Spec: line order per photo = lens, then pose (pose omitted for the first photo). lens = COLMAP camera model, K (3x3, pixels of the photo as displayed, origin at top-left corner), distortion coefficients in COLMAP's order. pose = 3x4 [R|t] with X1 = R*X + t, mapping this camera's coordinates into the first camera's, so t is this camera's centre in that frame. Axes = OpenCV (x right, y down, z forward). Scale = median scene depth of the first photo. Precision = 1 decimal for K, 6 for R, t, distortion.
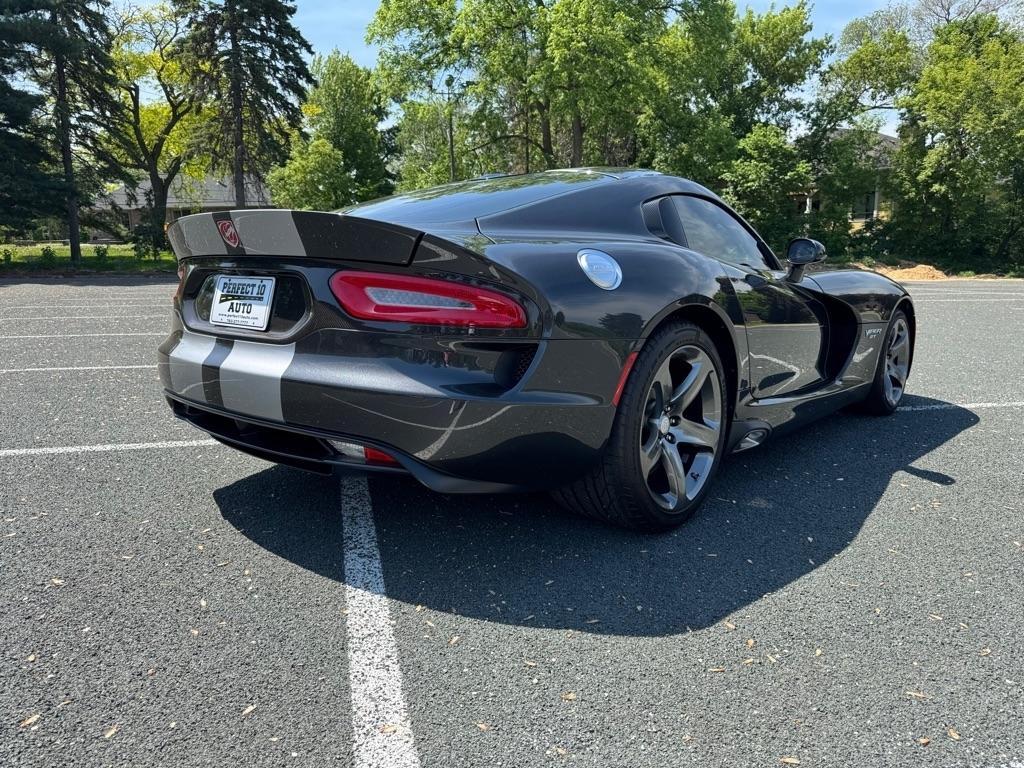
lens RADIAL K [[736.1, 0, 516.6], [0, 736.1, 385.5], [0, 0, 1]] dist [0.020289, -0.020453]
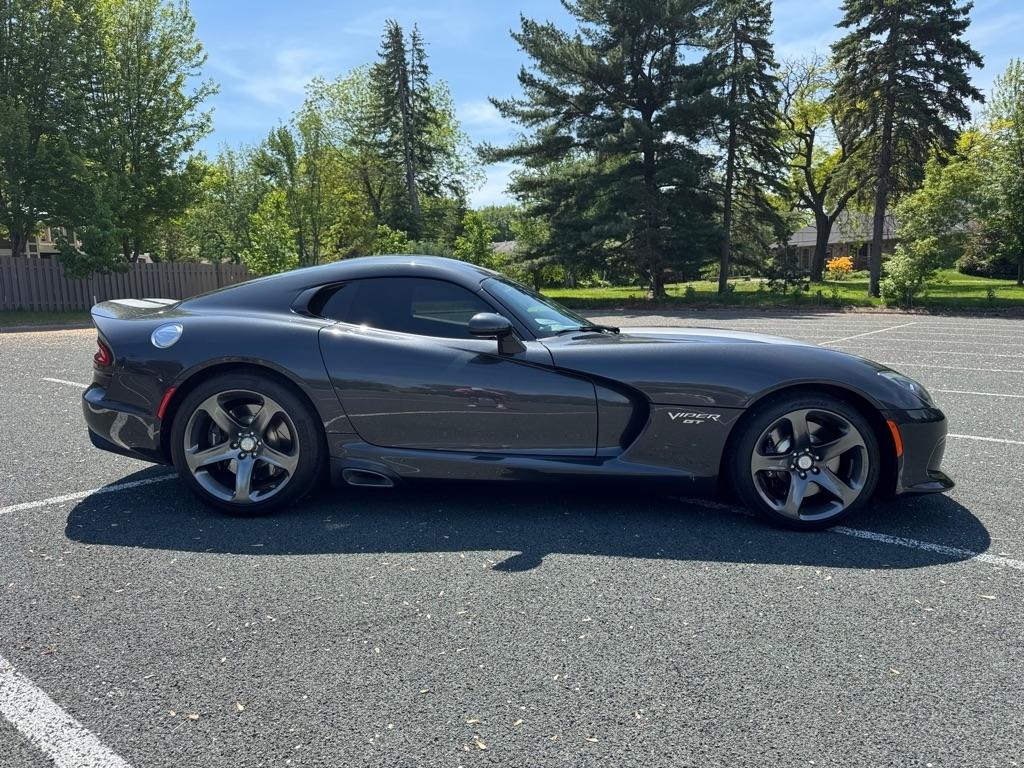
lens RADIAL K [[736.1, 0, 516.6], [0, 736.1, 385.5], [0, 0, 1]] dist [0.020289, -0.020453]
pose [[0.628158, 0.099210, -0.771735, 0.102196], [-0.130488, 0.991223, 0.021214, -0.010052], [0.767066, 0.087376, 0.635591, 0.029202]]
